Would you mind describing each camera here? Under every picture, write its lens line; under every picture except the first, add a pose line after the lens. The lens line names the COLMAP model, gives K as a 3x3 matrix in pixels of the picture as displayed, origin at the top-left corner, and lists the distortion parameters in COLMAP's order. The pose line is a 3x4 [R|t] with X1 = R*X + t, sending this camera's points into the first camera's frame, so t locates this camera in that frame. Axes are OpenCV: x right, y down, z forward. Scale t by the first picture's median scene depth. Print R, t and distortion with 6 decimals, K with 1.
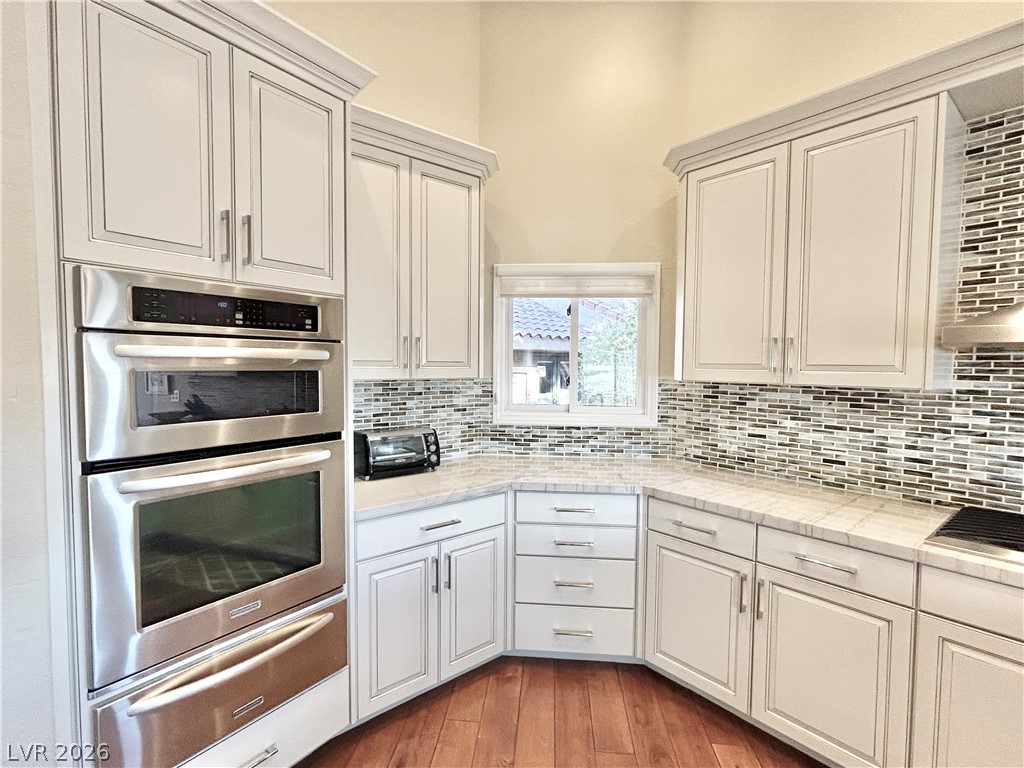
lens RADIAL K [[477.5, 0, 512.0], [0, 477.5, 384.0], [0, 0, 1]] dist [0.020197, -0.000331]
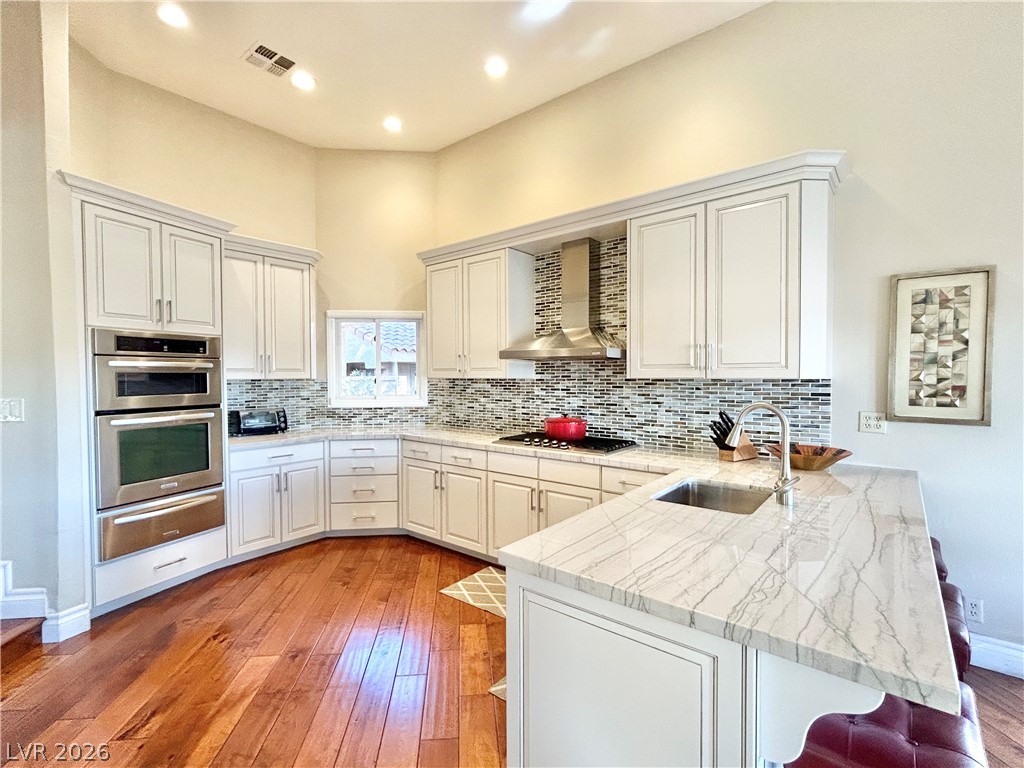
lens RADIAL K [[477.5, 0, 512.0], [0, 477.5, 384.0], [0, 0, 1]] dist [0.020197, -0.000331]
pose [[0.986637, -0.016562, 0.162087, 0.407872], [0.020630, 0.999512, -0.023448, 0.070635], [-0.161619, 0.026479, 0.986498, -0.920494]]
